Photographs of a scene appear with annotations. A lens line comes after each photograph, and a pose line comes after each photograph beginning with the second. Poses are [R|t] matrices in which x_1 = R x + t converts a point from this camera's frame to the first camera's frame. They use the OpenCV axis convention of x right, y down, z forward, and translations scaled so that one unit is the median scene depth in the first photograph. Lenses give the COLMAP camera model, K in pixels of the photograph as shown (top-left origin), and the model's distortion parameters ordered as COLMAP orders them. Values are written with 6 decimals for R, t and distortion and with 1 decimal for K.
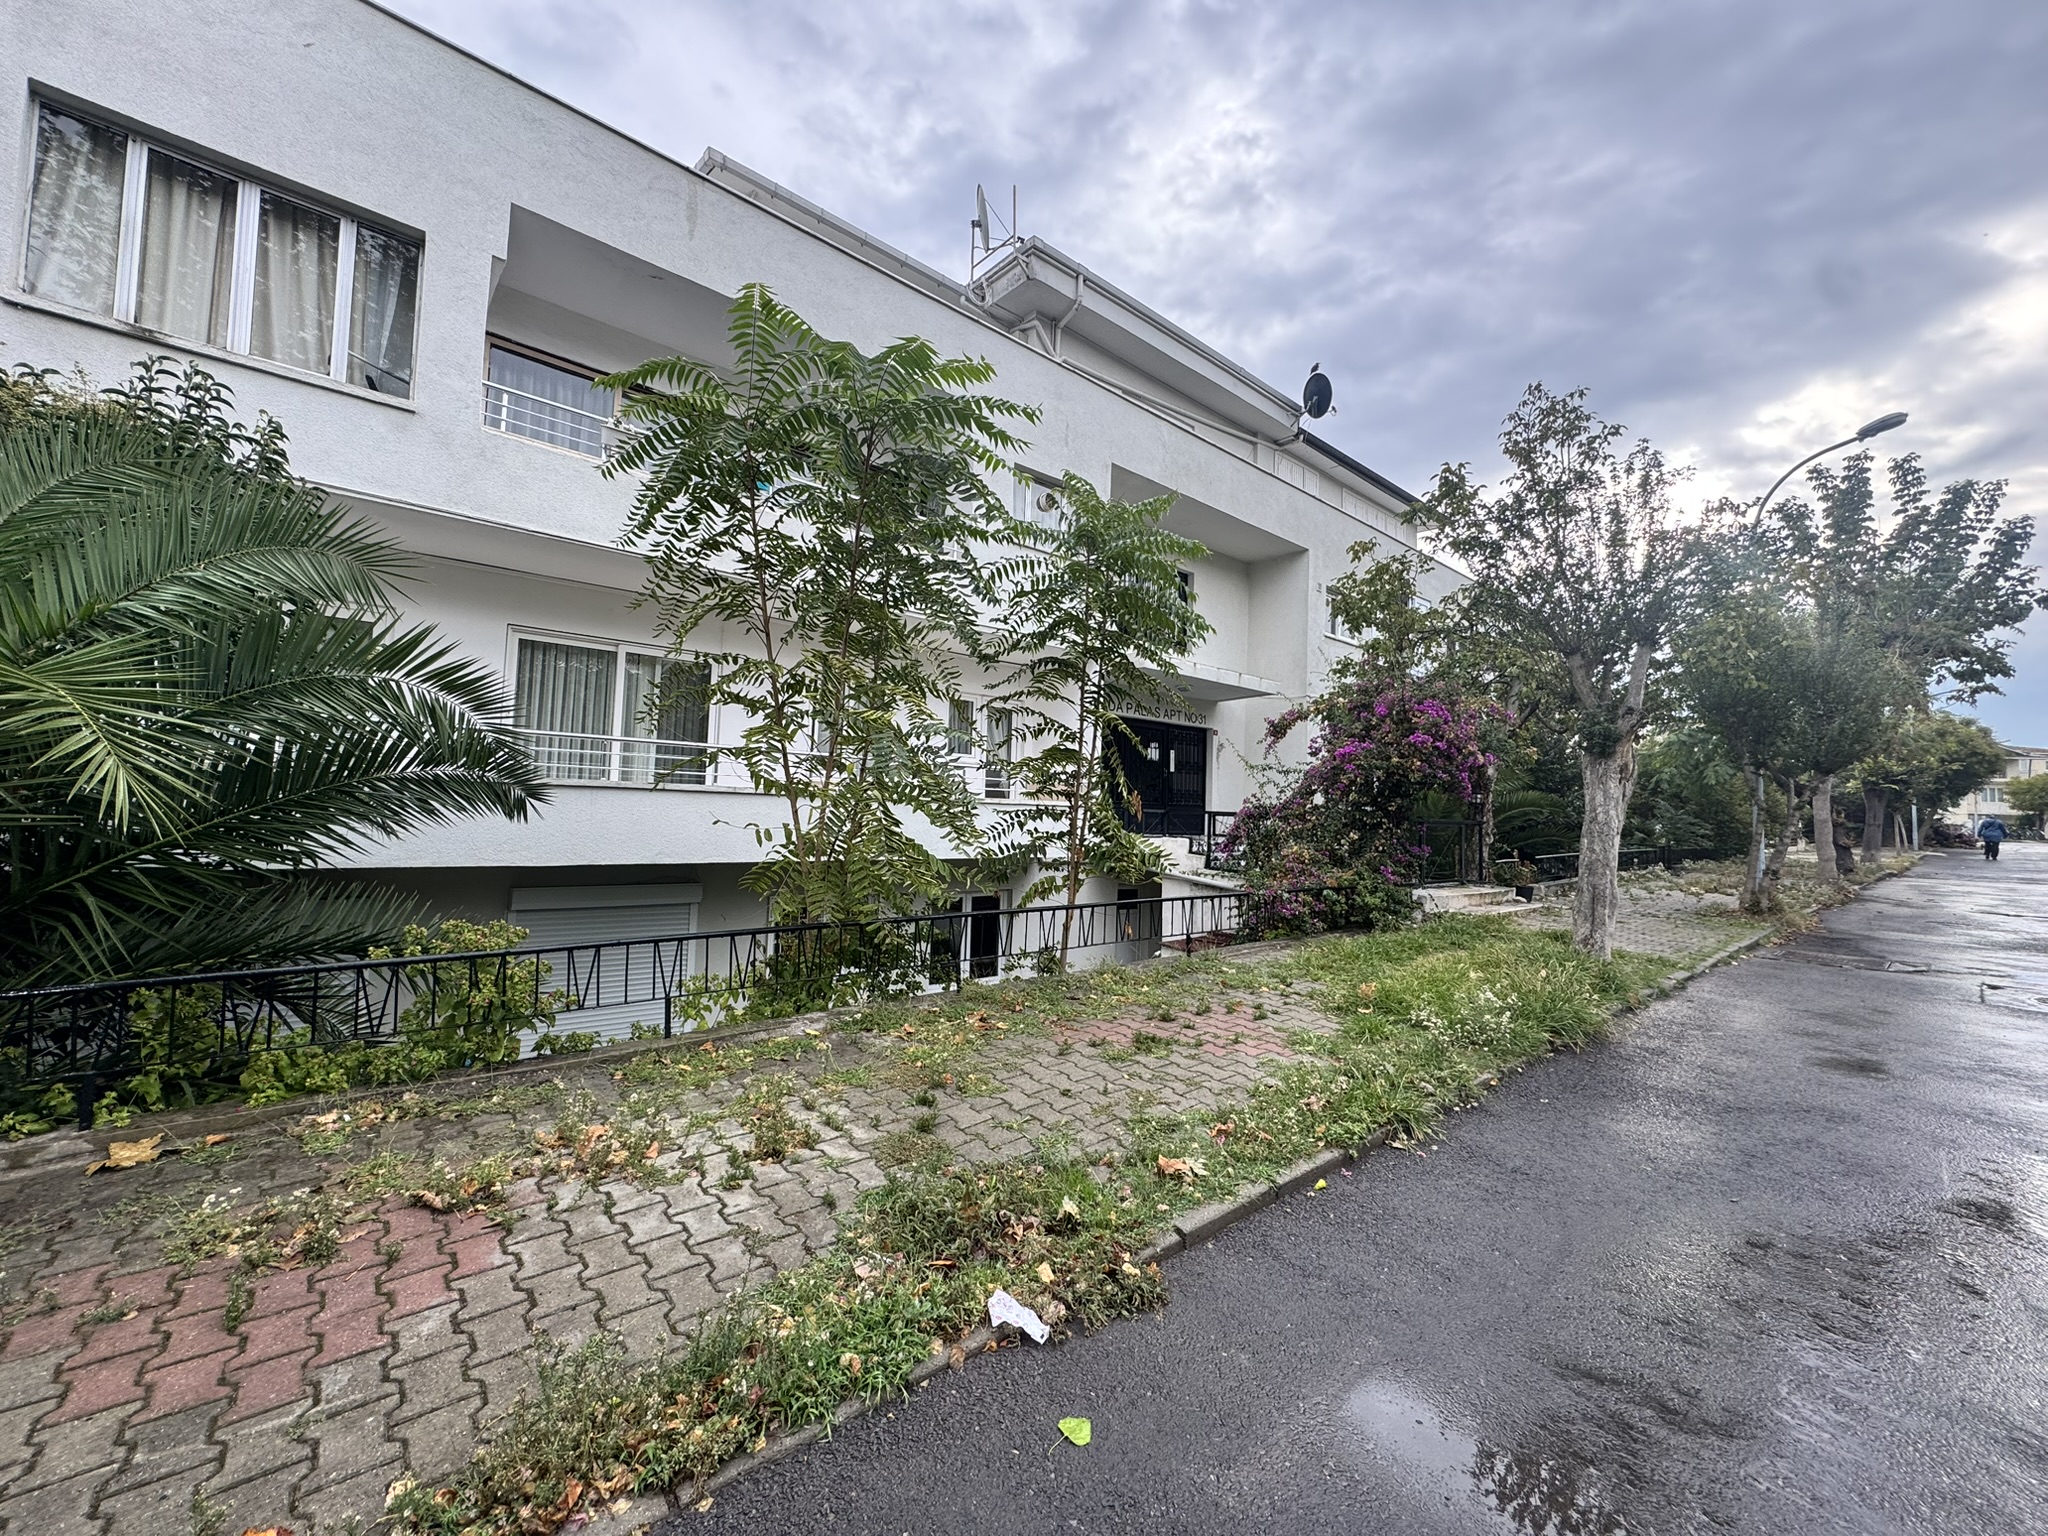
lens RADIAL K [[830.0, 0, 1022.3], [0, 830.0, 766.1], [0, 0, 1]] dist [-0.000070, -0.000046]
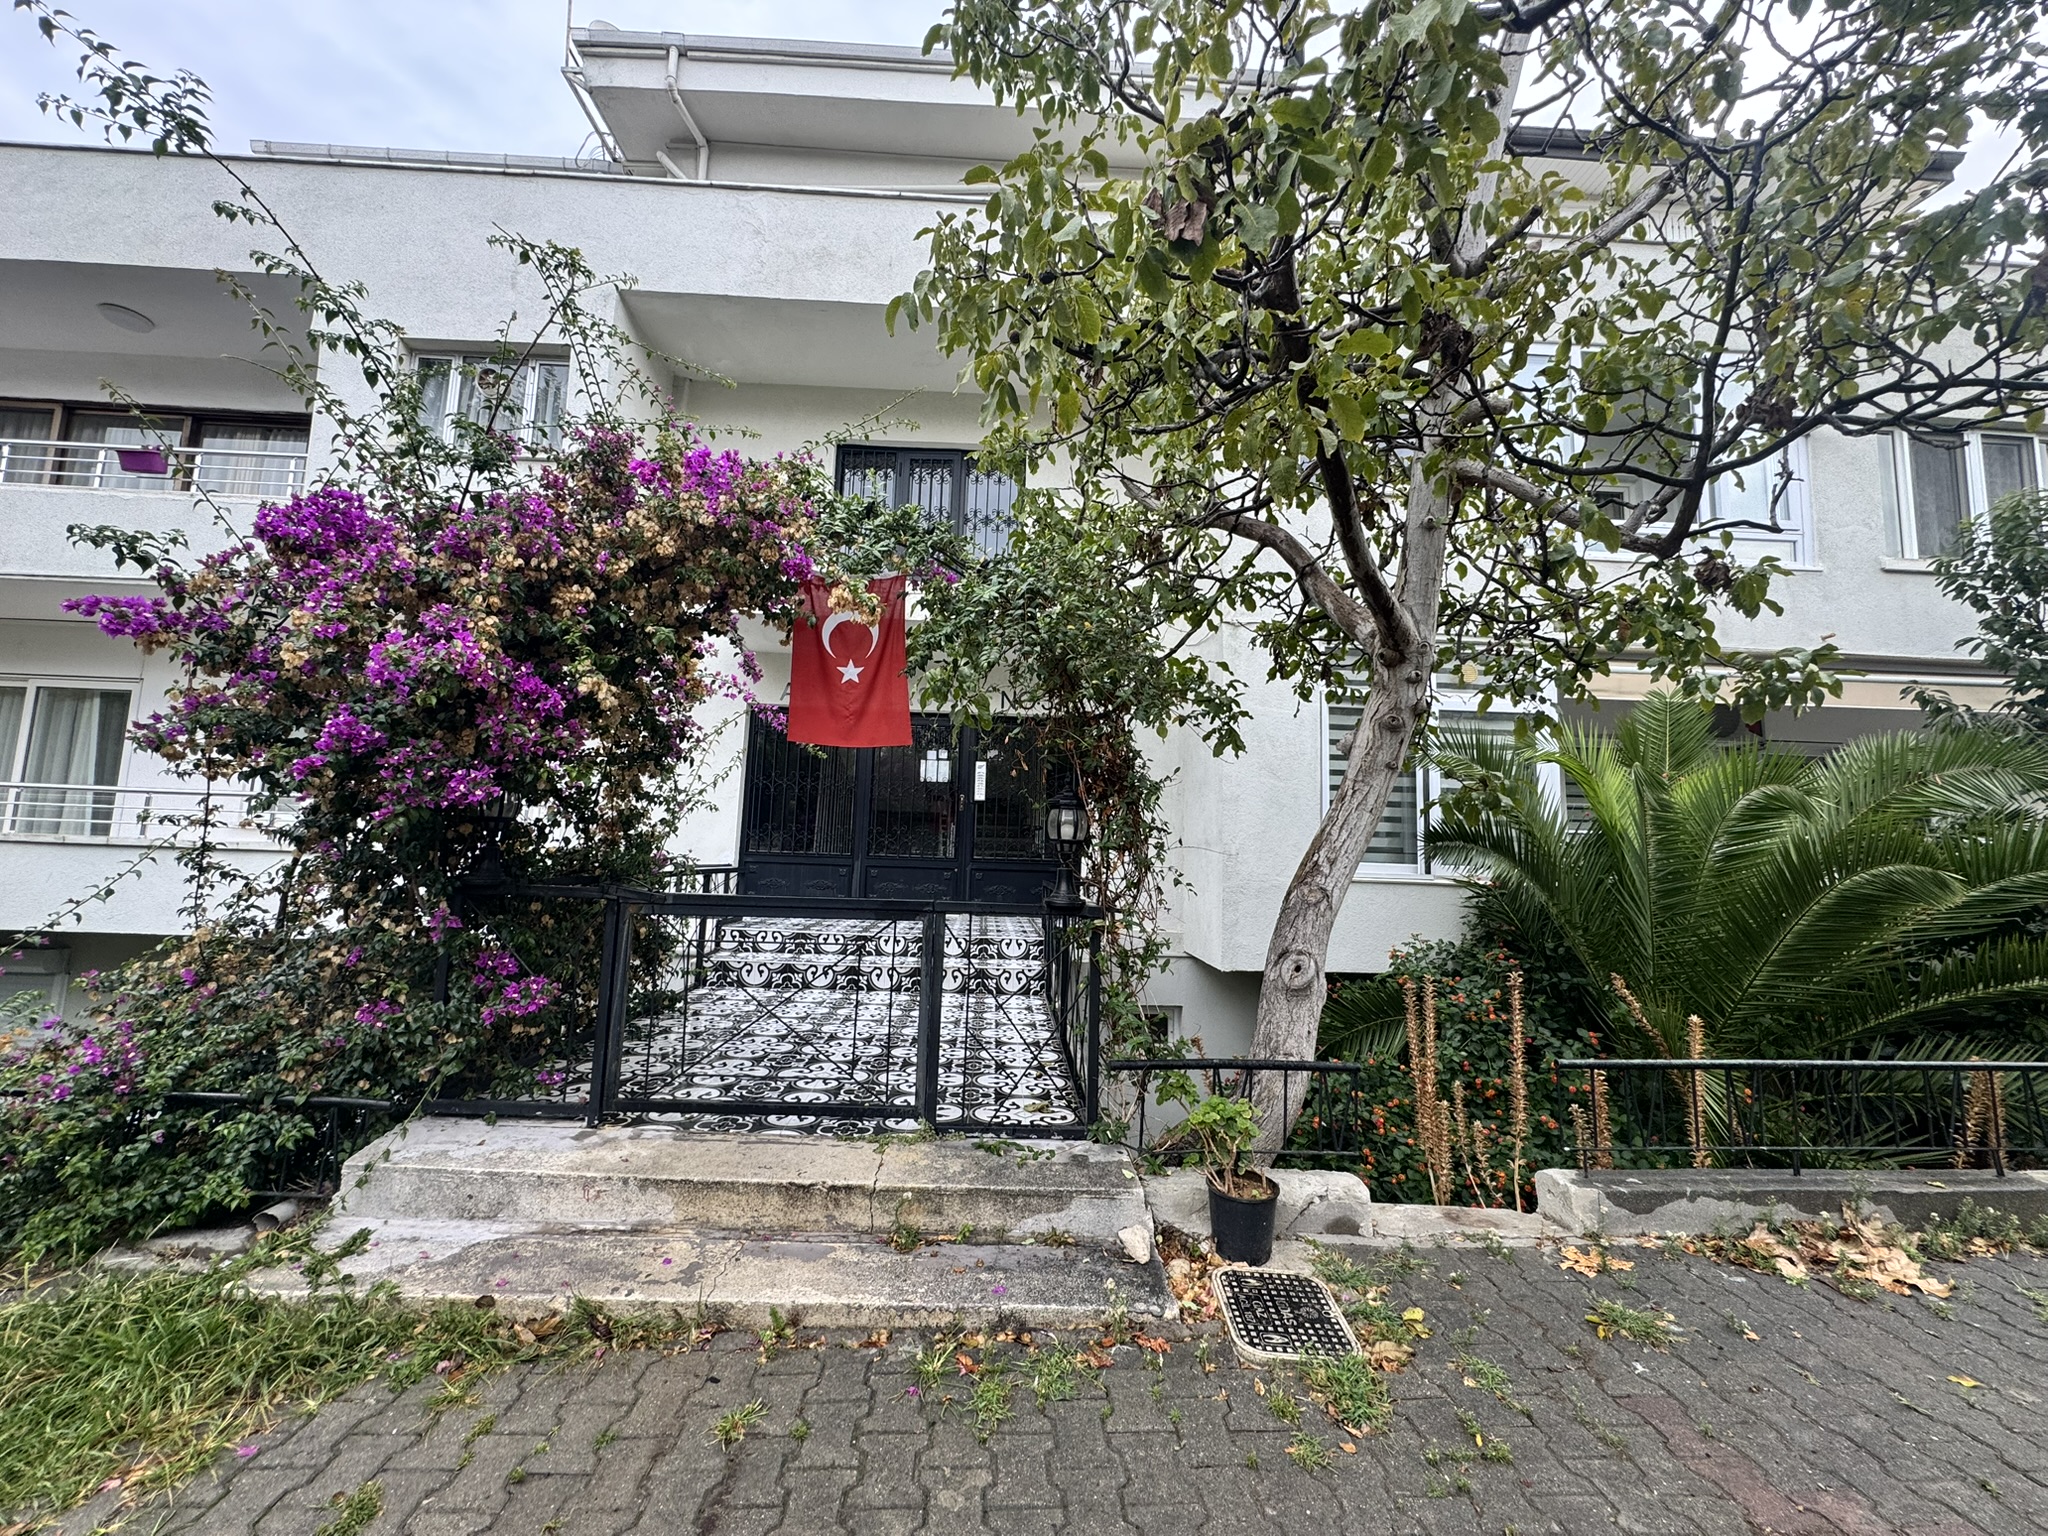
lens RADIAL K [[830.0, 0, 1022.3], [0, 830.0, 766.1], [0, 0, 1]] dist [-0.000070, -0.000046]
pose [[0.796629, -0.076757, -0.599576, 0.834976], [0.032171, 0.995883, -0.084748, 0.050111], [0.603612, 0.048224, 0.795818, 0.886324]]
